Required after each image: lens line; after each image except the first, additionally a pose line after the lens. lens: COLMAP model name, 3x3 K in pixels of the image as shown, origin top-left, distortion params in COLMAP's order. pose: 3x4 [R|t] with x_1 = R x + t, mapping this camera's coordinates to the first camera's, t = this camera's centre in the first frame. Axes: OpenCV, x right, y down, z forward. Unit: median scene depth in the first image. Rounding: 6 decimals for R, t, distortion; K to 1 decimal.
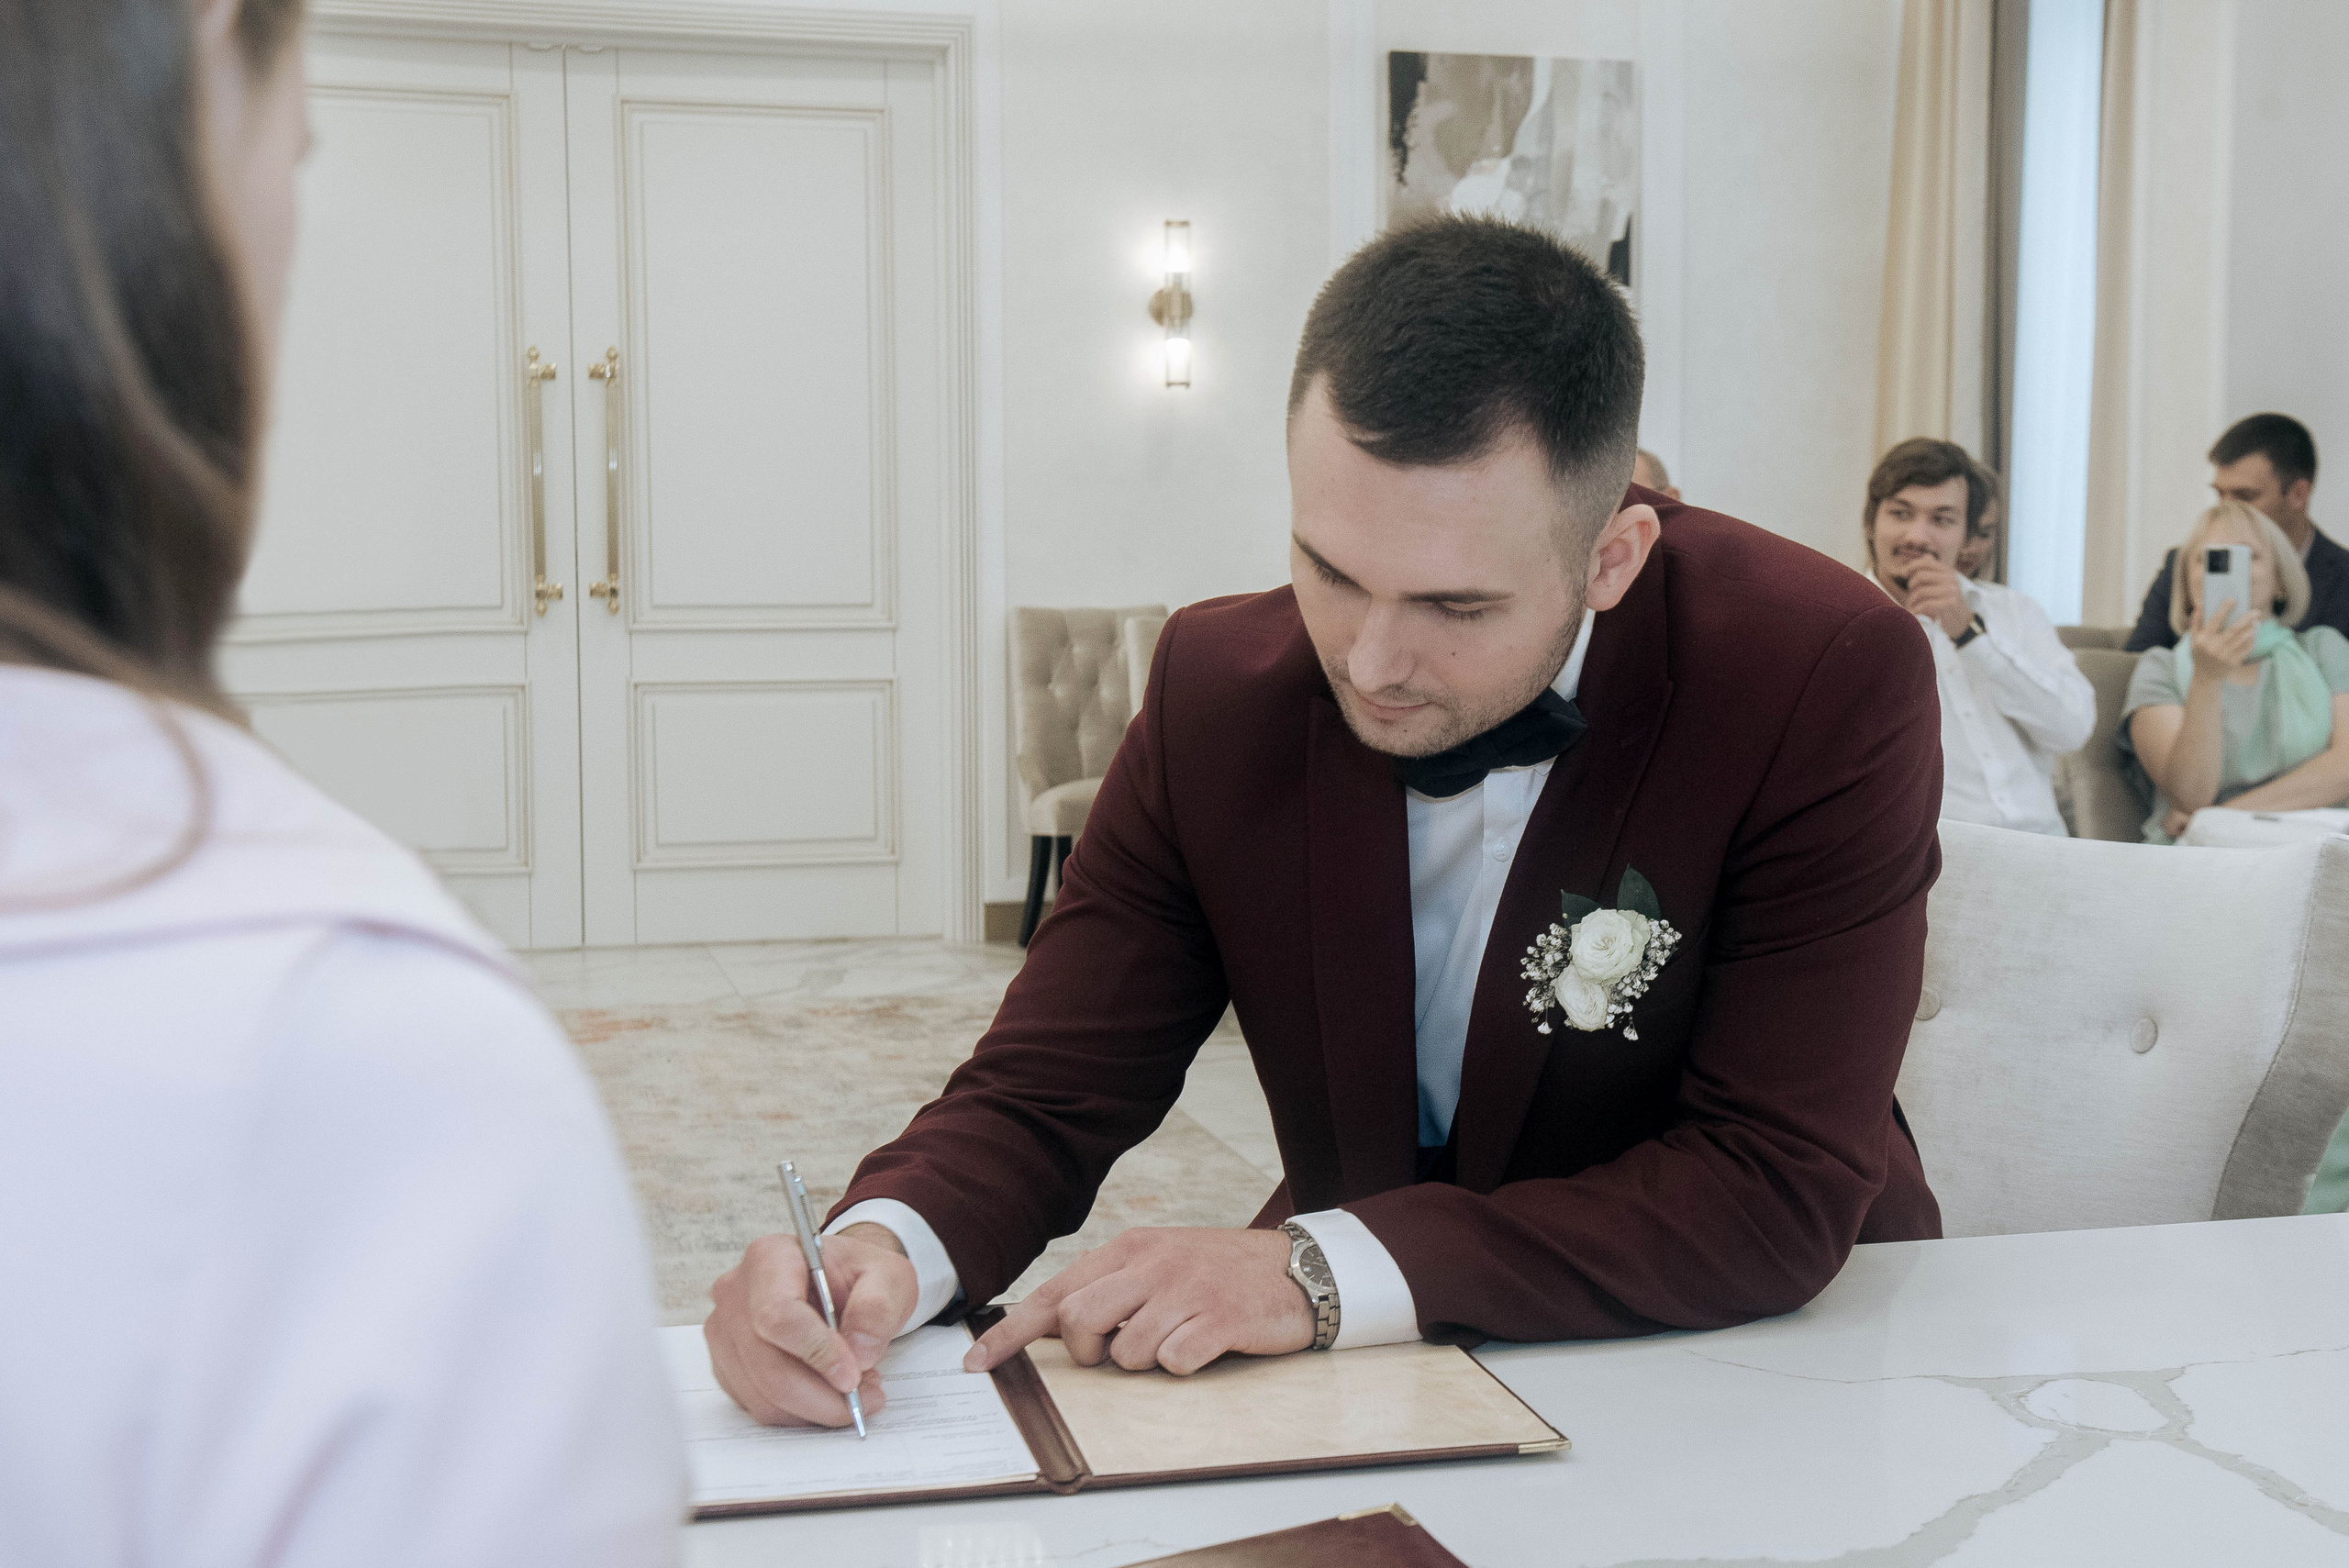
lens RADIAL K [[3235.7, 0, 1288.2], [0, 3235.7, 774.1], [0, 0, 1]] dist [0.060772, 0.000000]
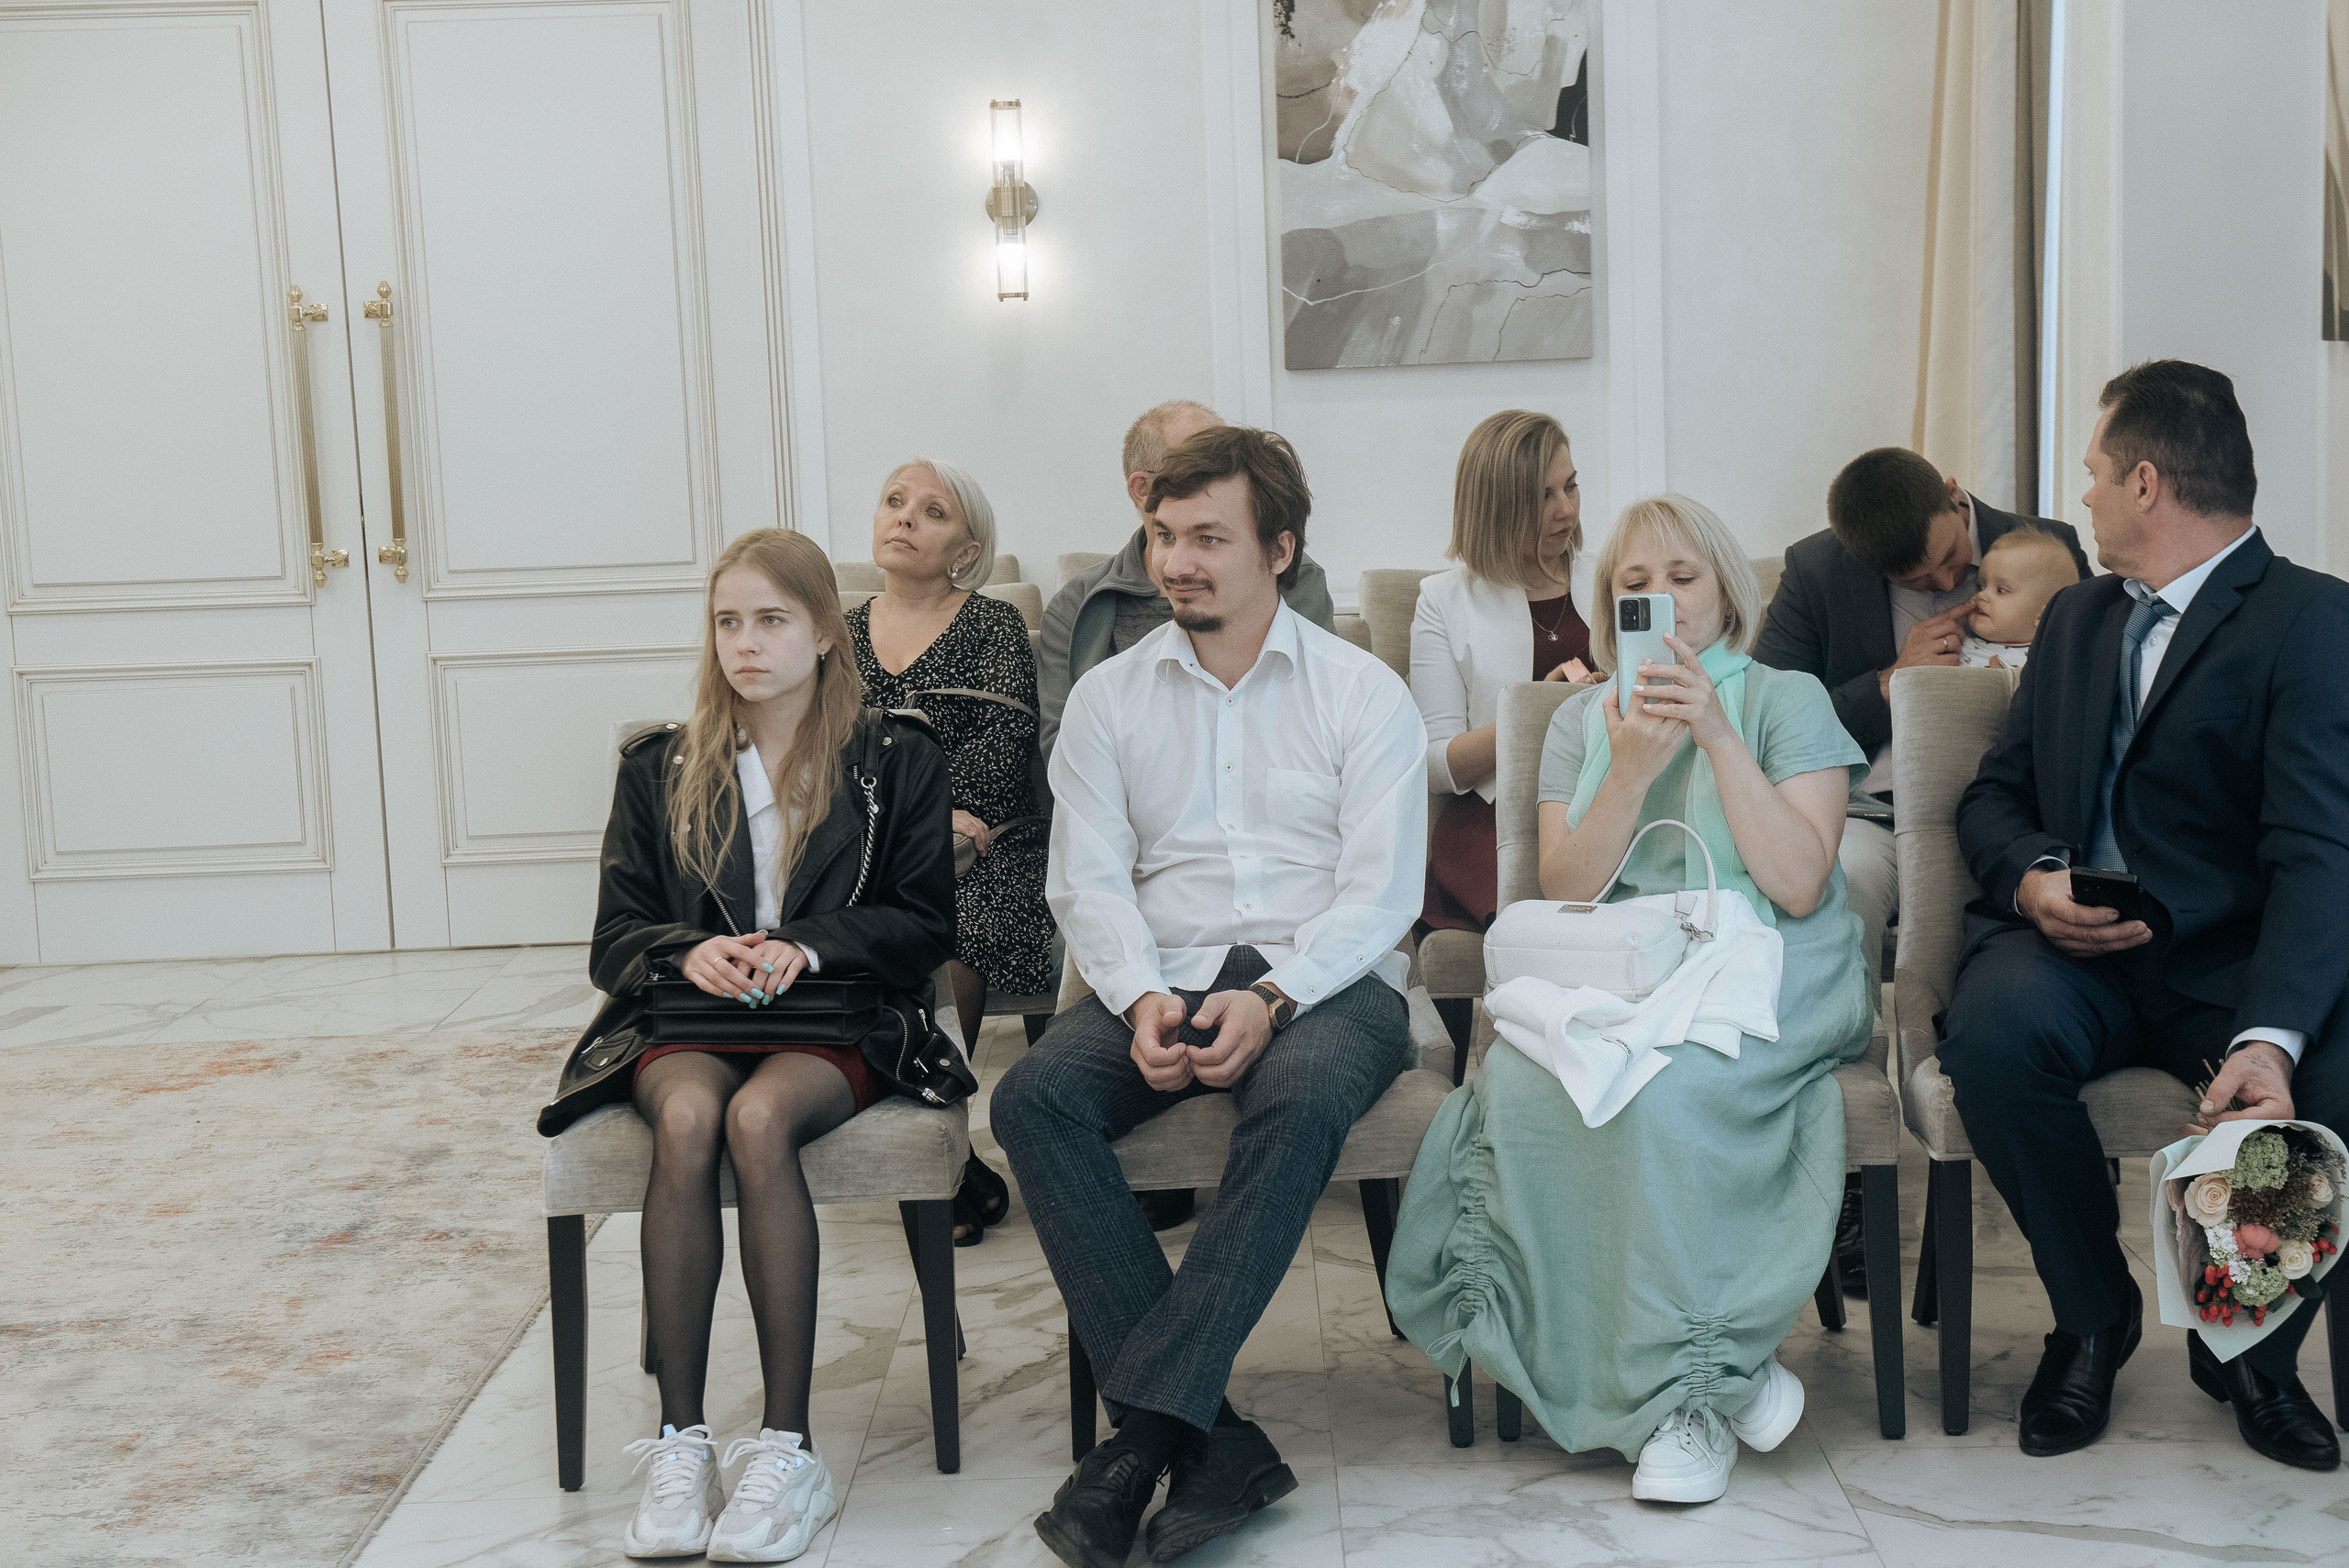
lens RADIAL K [[3568.2, 0, 1196.5], [0, 3568.2, 785.6], [0, 0, 1]] dist [0.143001, 0.000000]
pose [[0.958806, -0.003746, -0.284038, 0.280727], [0.018487, 0.998616, 0.049234, -0.037487], [0.283460, -0.052457, 0.957548, 0.107872]]
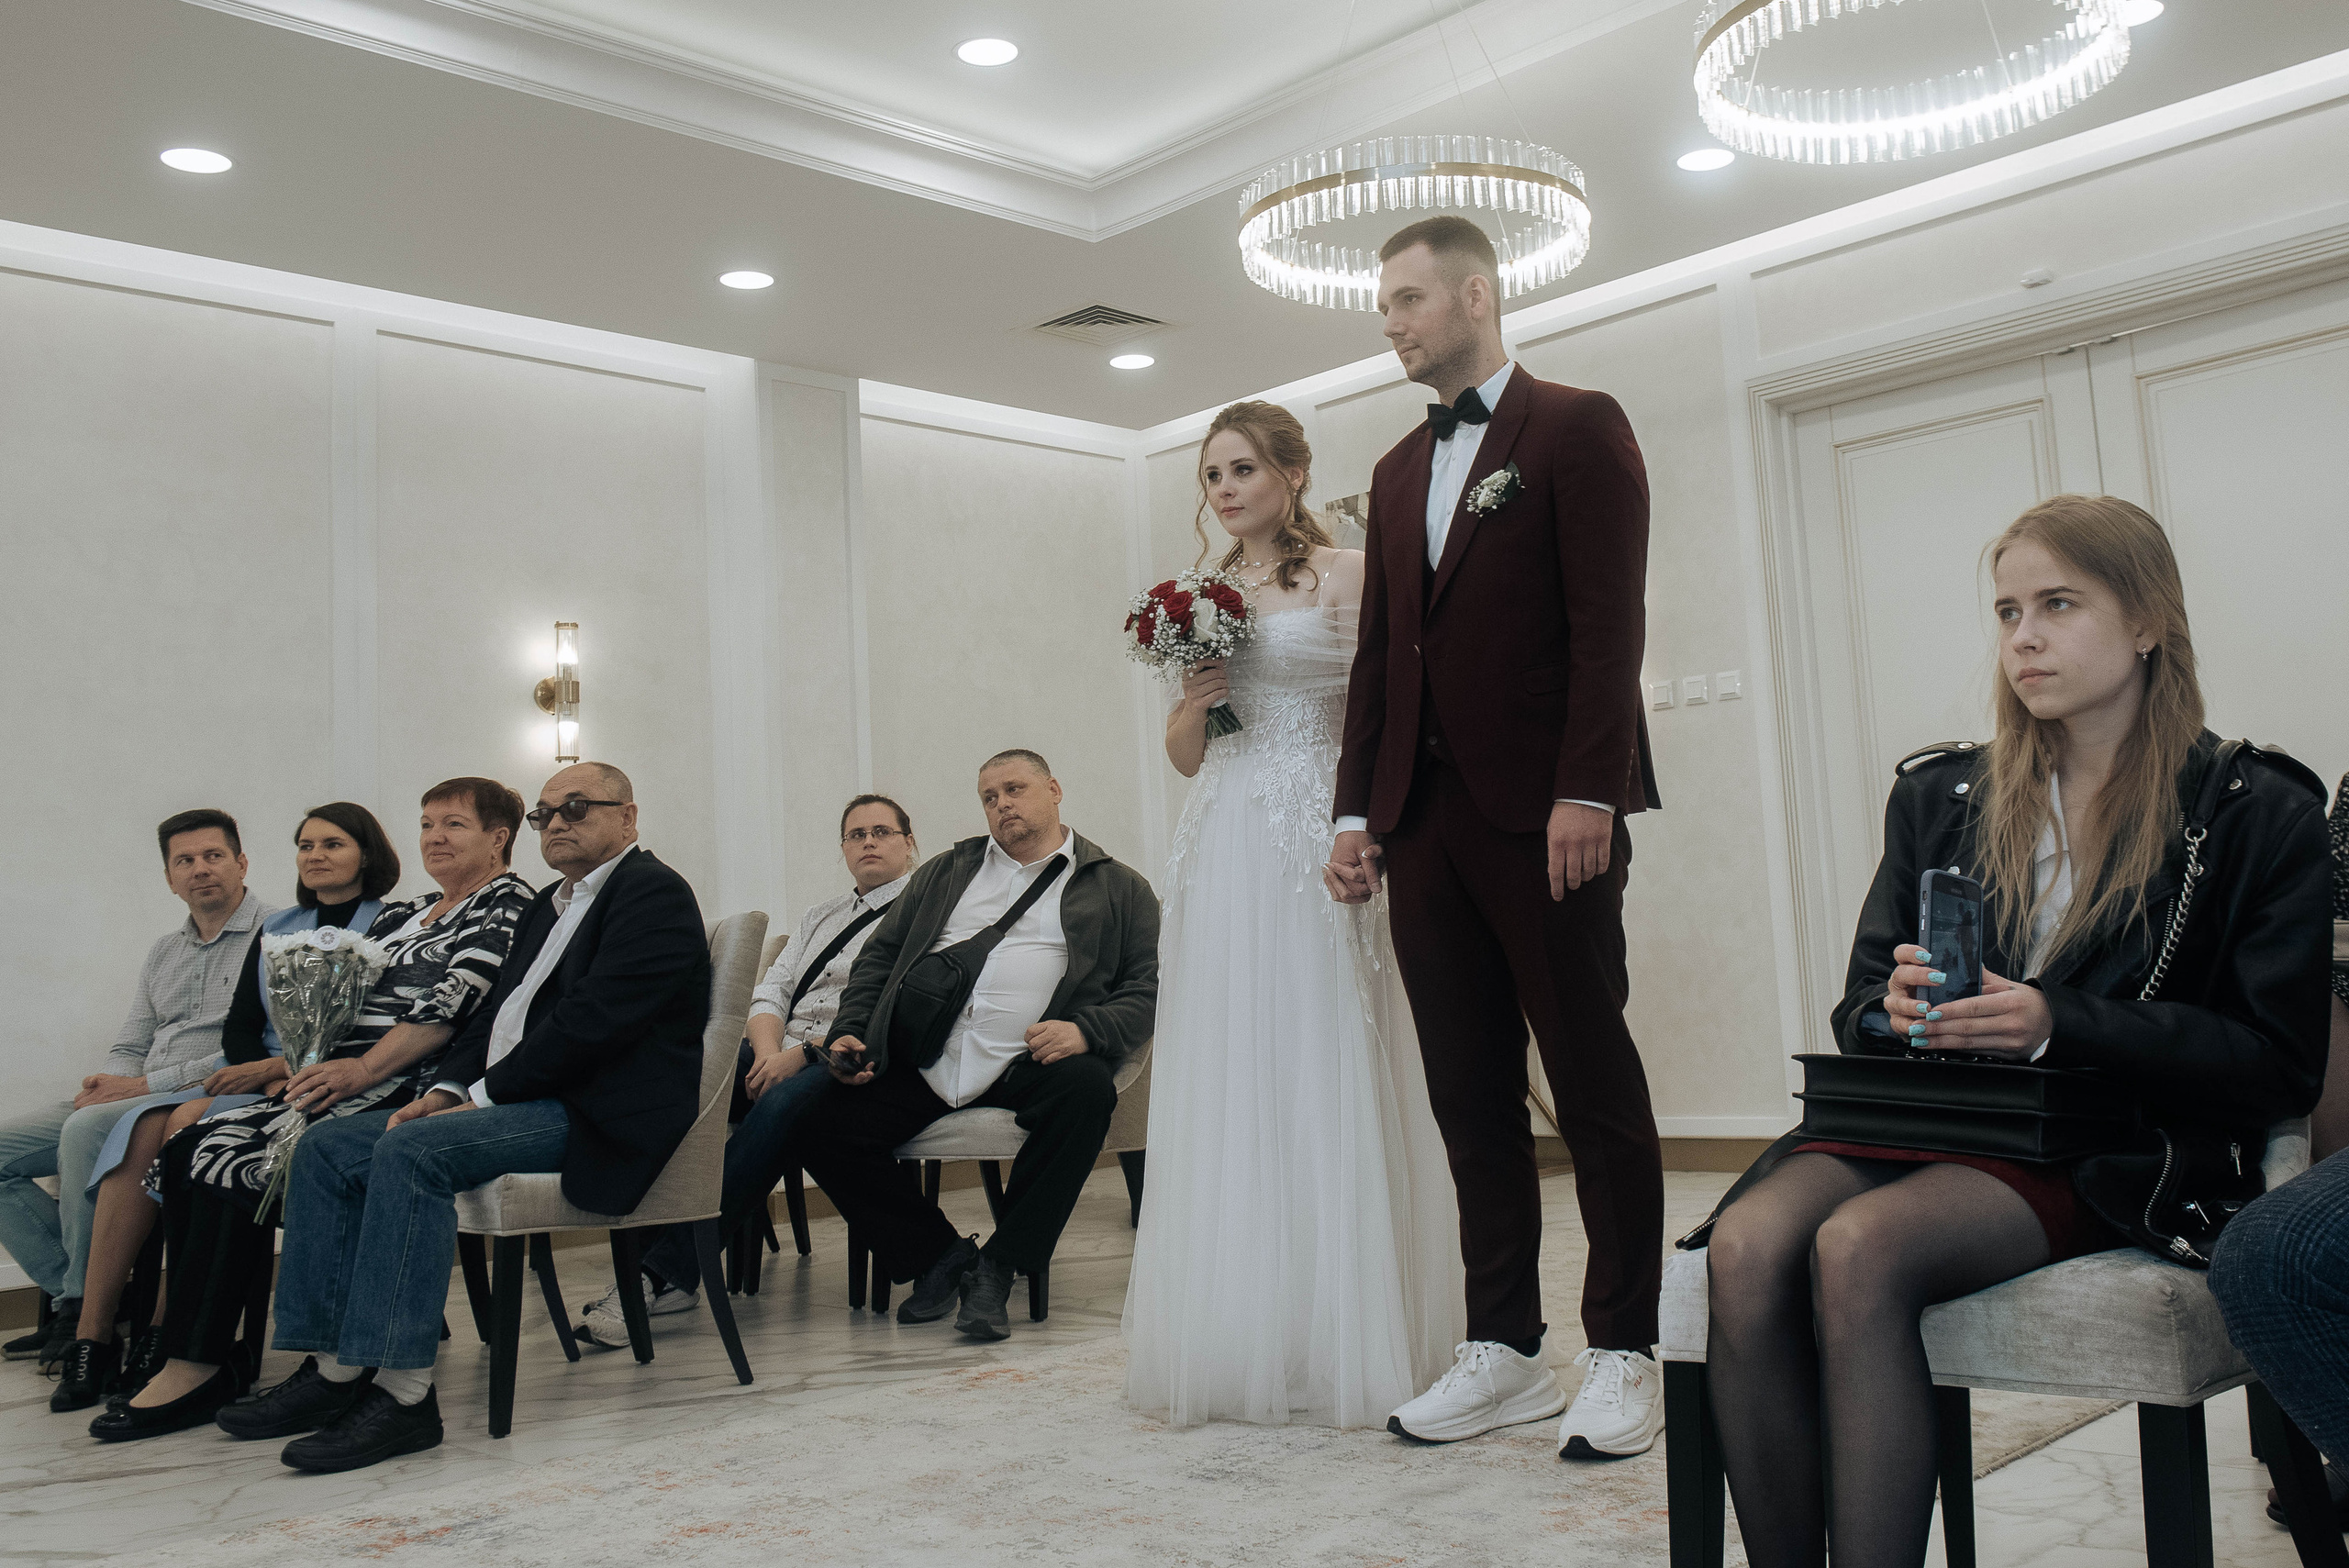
lens RADIAL K [[2084.5, 0, 1361.6], [0, 2084.5, 734.1], [0, 0, 1]] dist [-0.063954, 0.030070]
pose [[0.525700, -0.125264, -0.841397, 0.221464], [-0.002693, 0.988849, -0.148899, 0.014280], [0.850666, 0.080542, 0.519500, 0.422917]]
